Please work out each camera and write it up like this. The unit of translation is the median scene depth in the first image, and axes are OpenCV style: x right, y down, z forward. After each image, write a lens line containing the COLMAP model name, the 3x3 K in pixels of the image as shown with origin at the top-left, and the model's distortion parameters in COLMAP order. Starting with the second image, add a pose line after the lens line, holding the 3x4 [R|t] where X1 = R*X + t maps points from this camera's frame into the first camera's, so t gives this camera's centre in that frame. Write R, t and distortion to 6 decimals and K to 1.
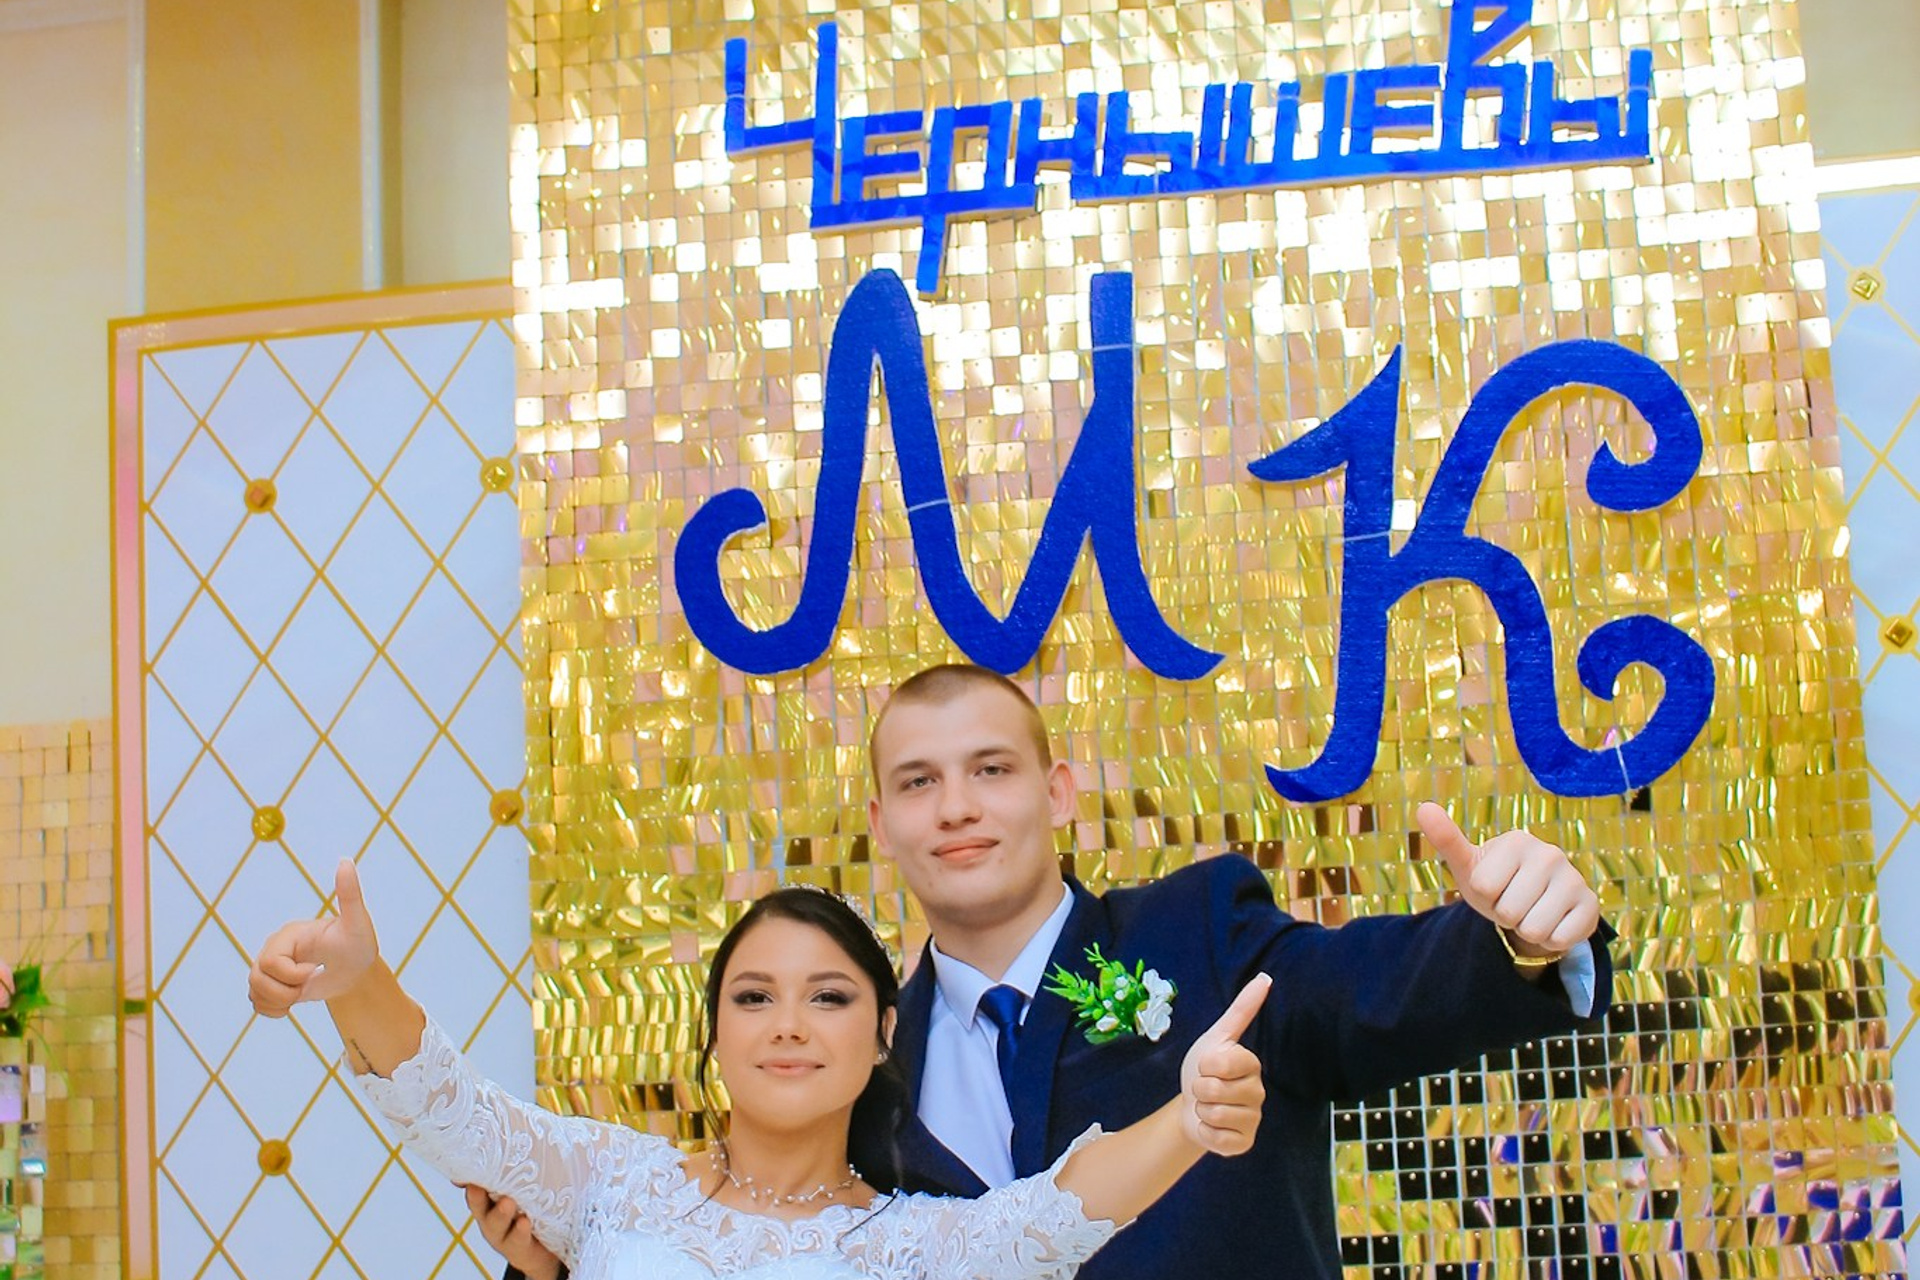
lens RADIAL K [[3151.8, 0, 1006.8], [0, 3151.8, 672.0], [0, 0, 1]] dist [-0.096984, 0.000000]
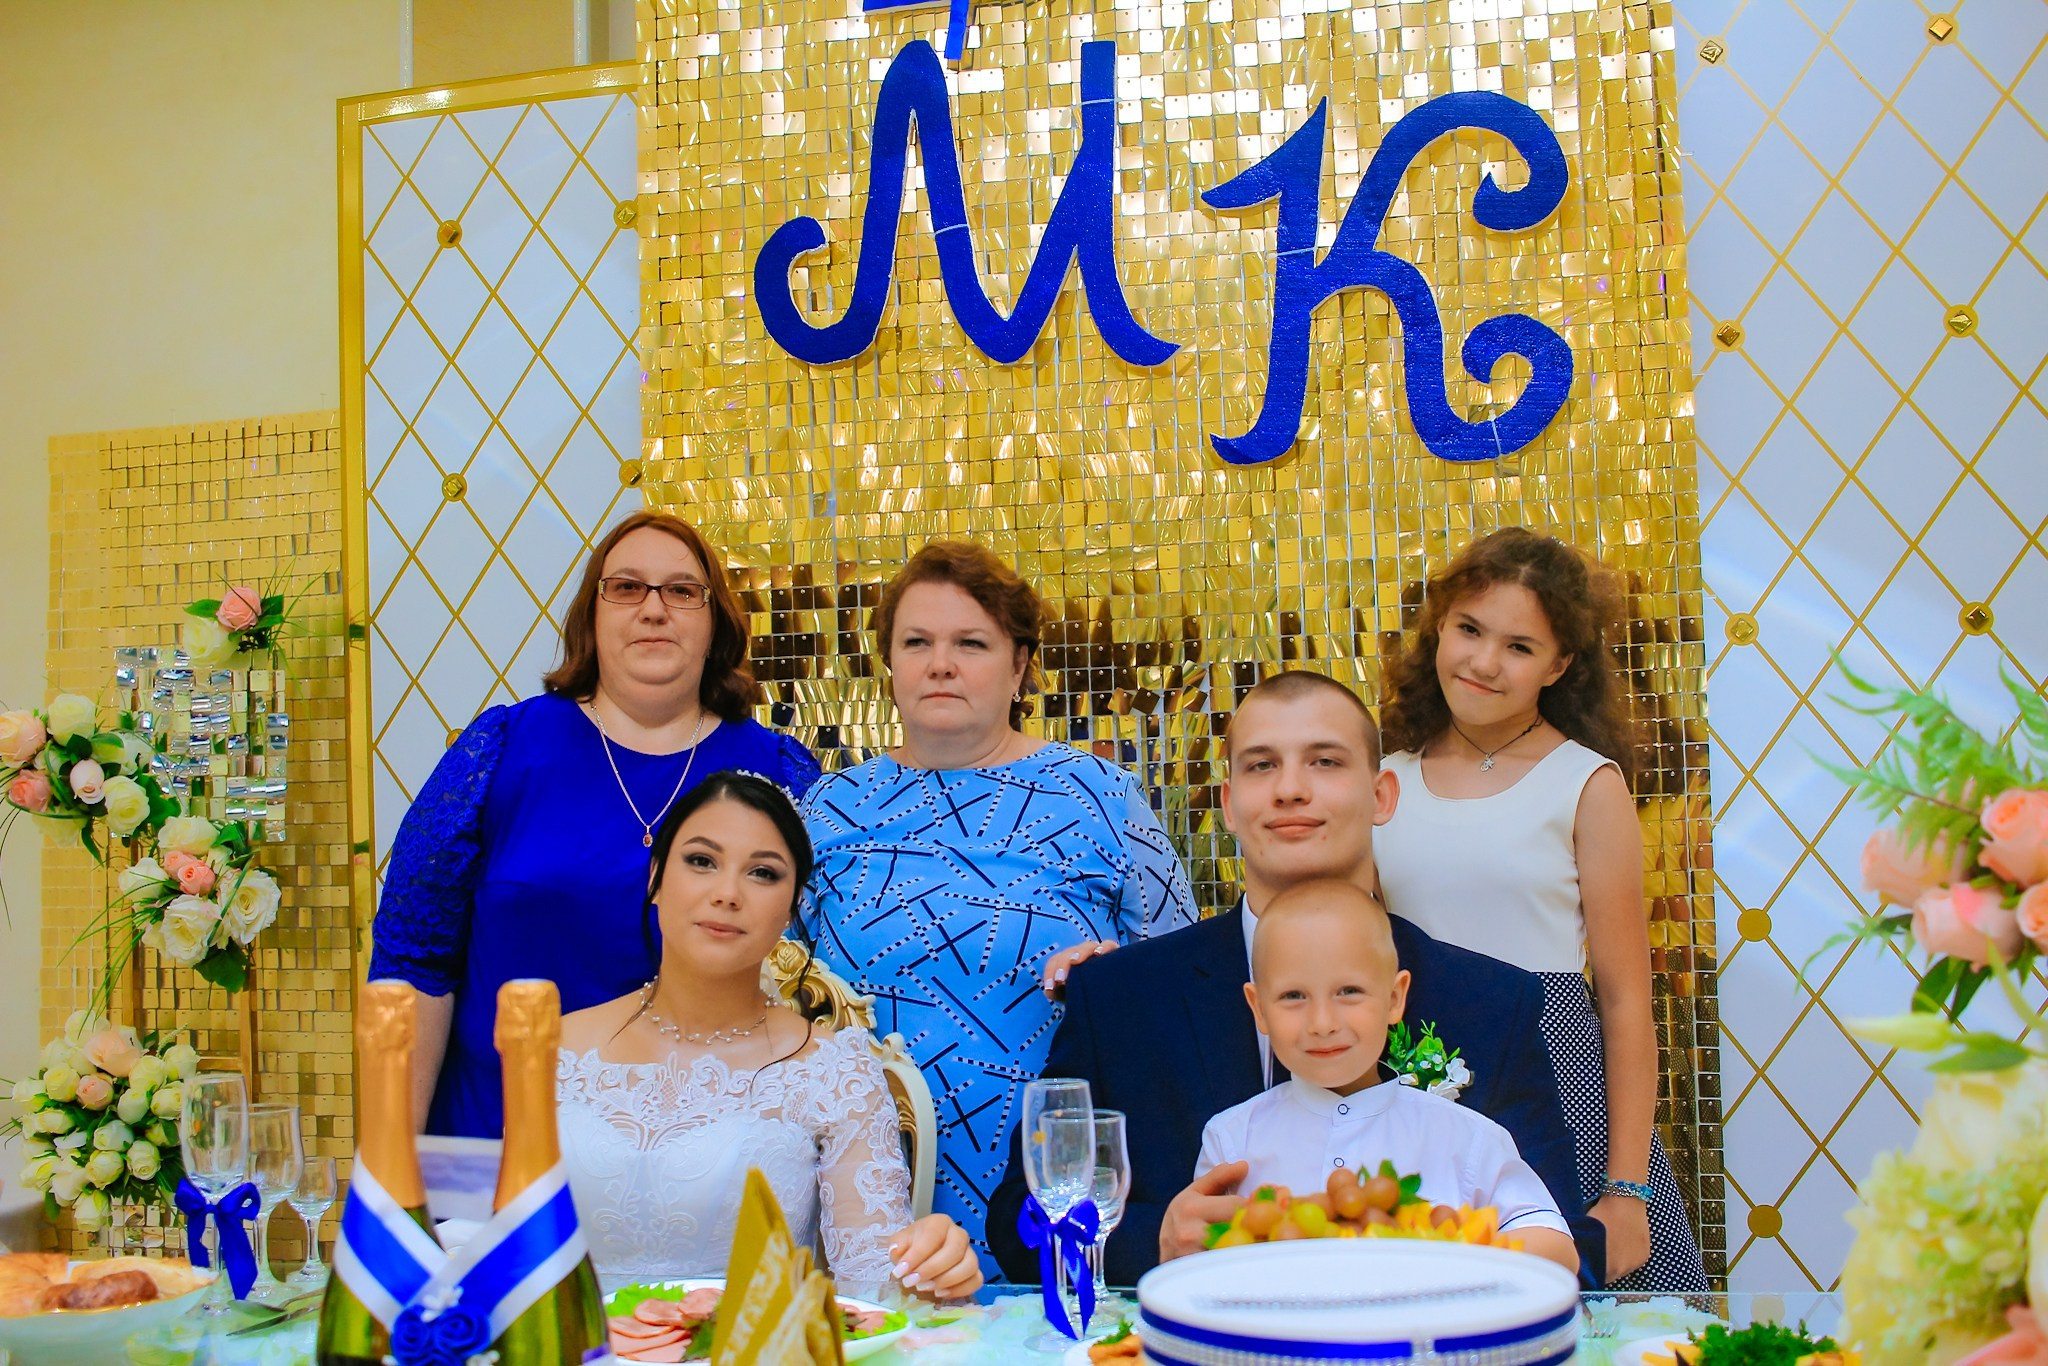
lens RADIAL K [[2240.0, 0, 1036.9], [0, 2240.0, 702.8], [0, 0, 1]] dist [-0.085305, 0.000000]
pose [[0.997664, 0.016546, -0.066276, 0.071983], [-0.010544, 0.995895, 0.089898, 0.055262], [0.067491, -0.088989, 0.993743, 0.097923]]
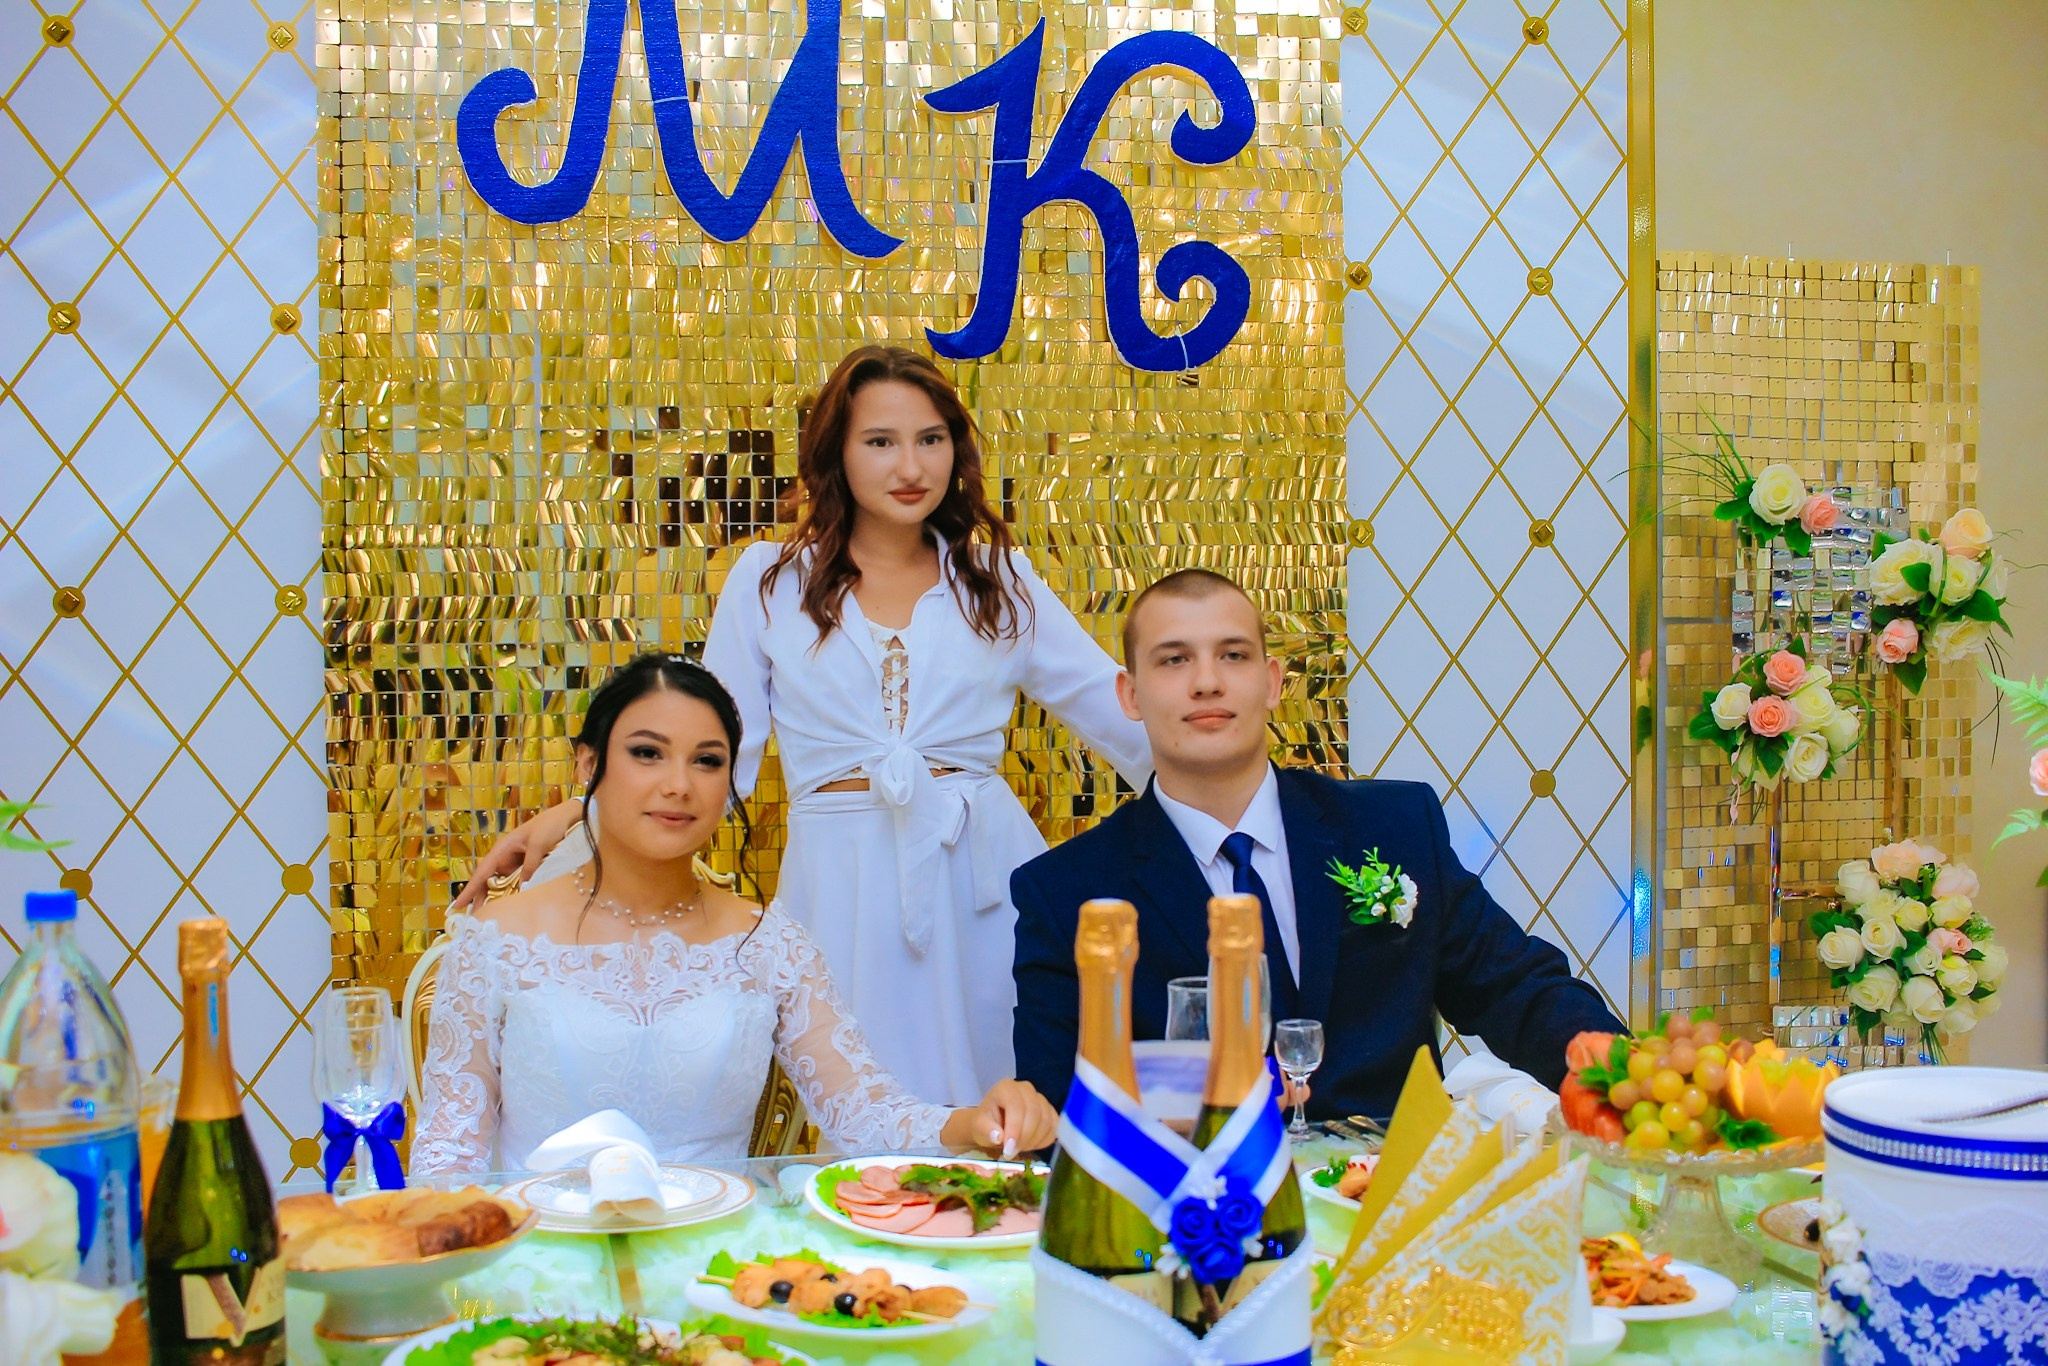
lens RADIAL K [[2240.0, 0, 1013.0], [0, 2240.0, 702.9], [0, 0, 1]] dist [-0.085305, 0.000000]
pose [[0.927484, 0.023220, 0.373140, -0.223857], [-0.082518, 0.986169, 0.143741, 0.045657], [-0.364642, -0.164108, 0.916572, 0.102431]]
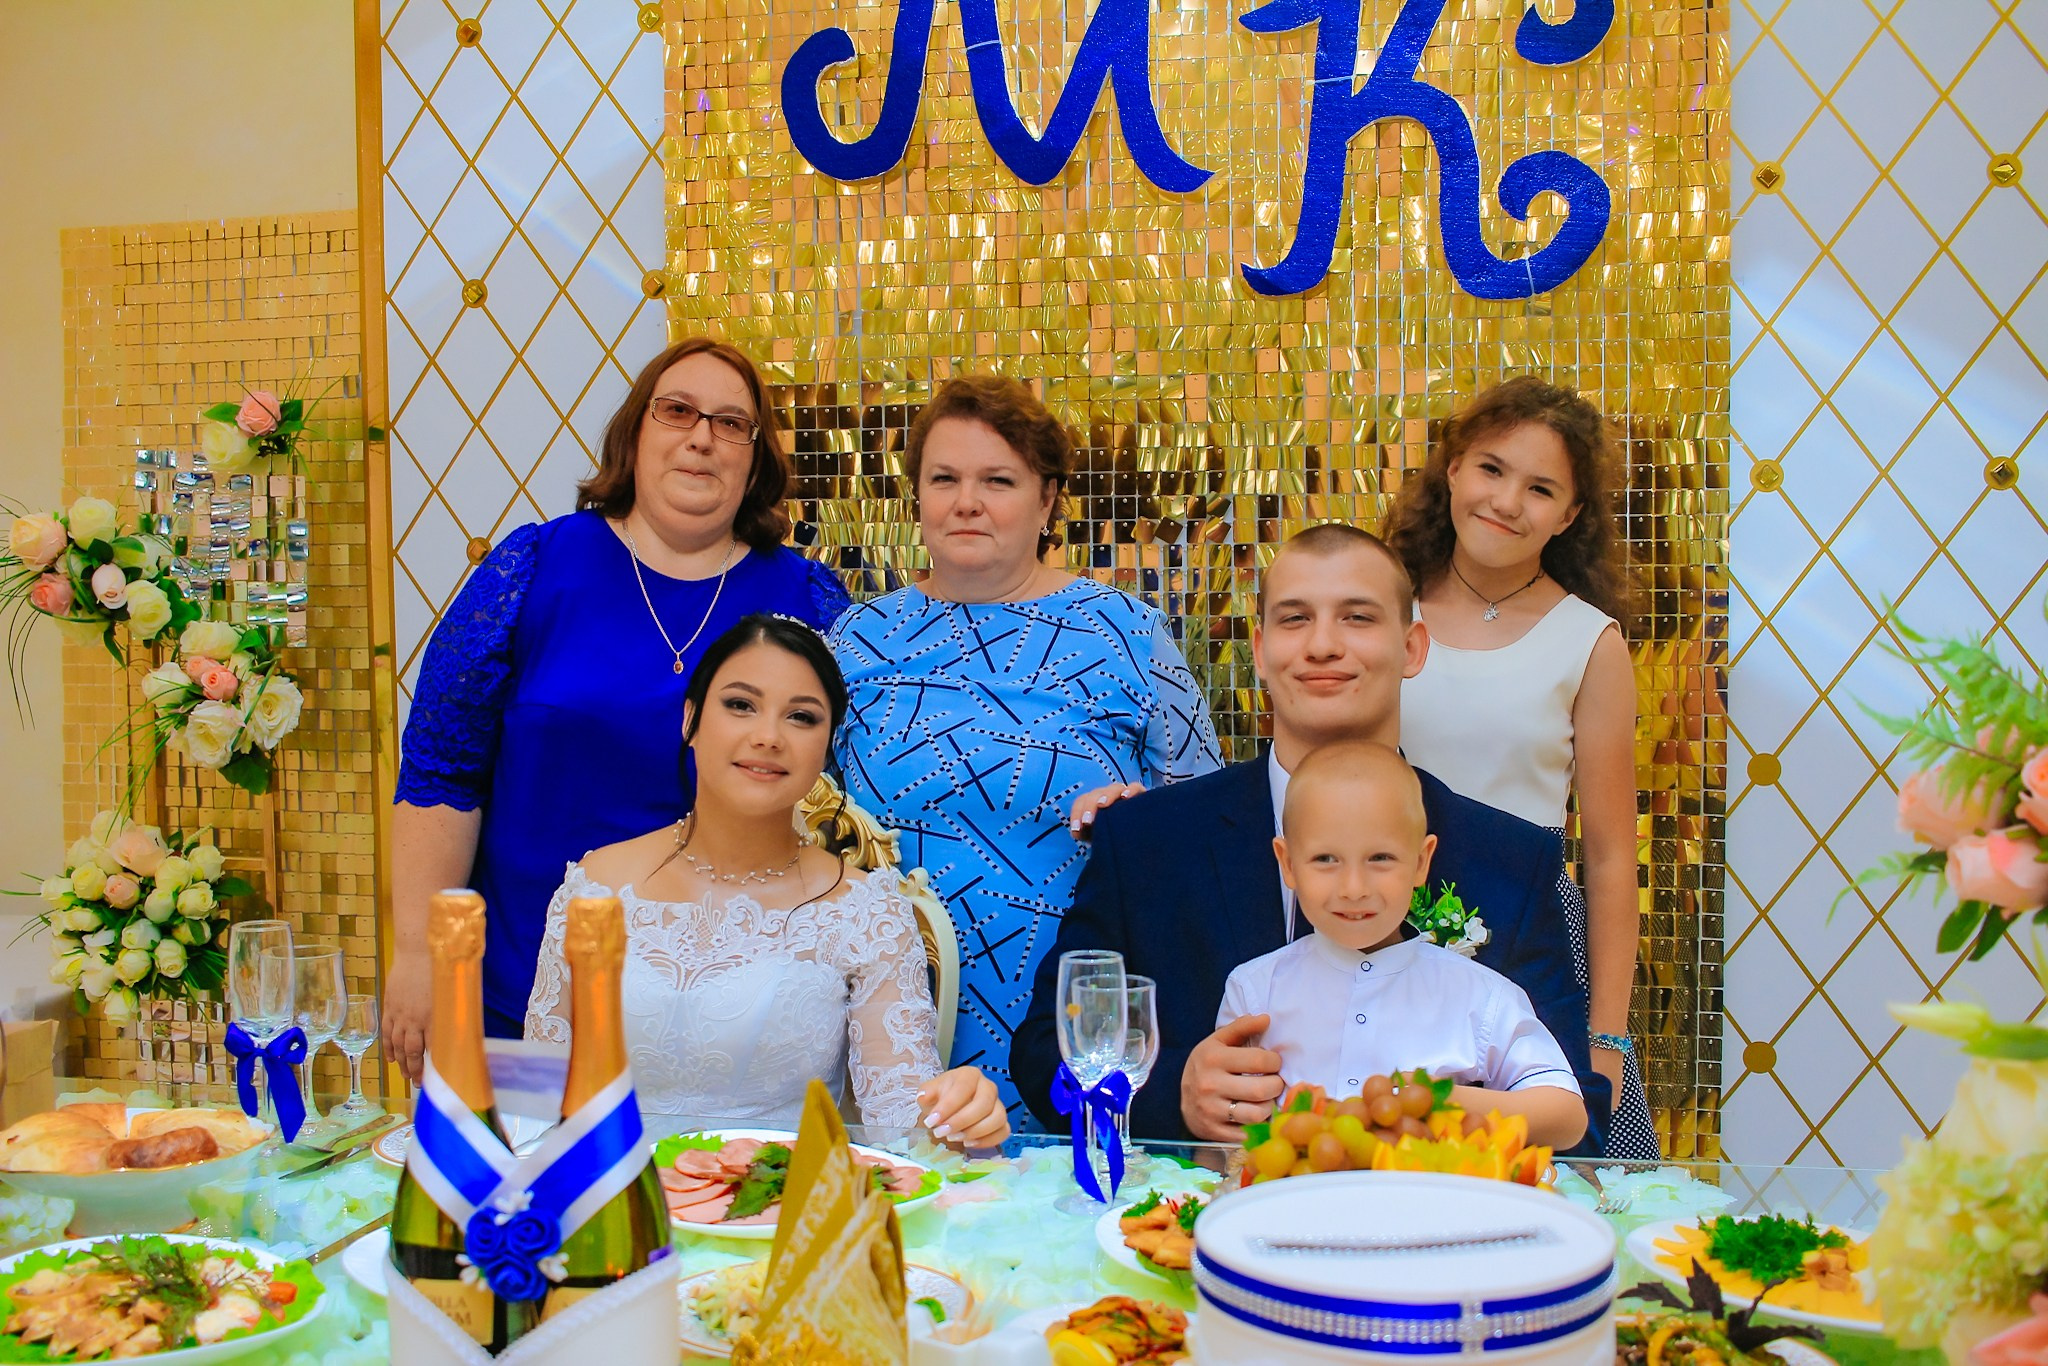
lens RADIAL K [[2240.0, 0, 1040.9], [0, 2240.0, 691.8], [0, 0, 1]] dist [-0.085305, 0.000000]
pose [[0.997339, 0.043577, -0.058455, 0.060251], [-0.031465, 0.980482, 0.194073, 0.026031], [0.065771, -0.191717, 0.979244, 0.096299]]
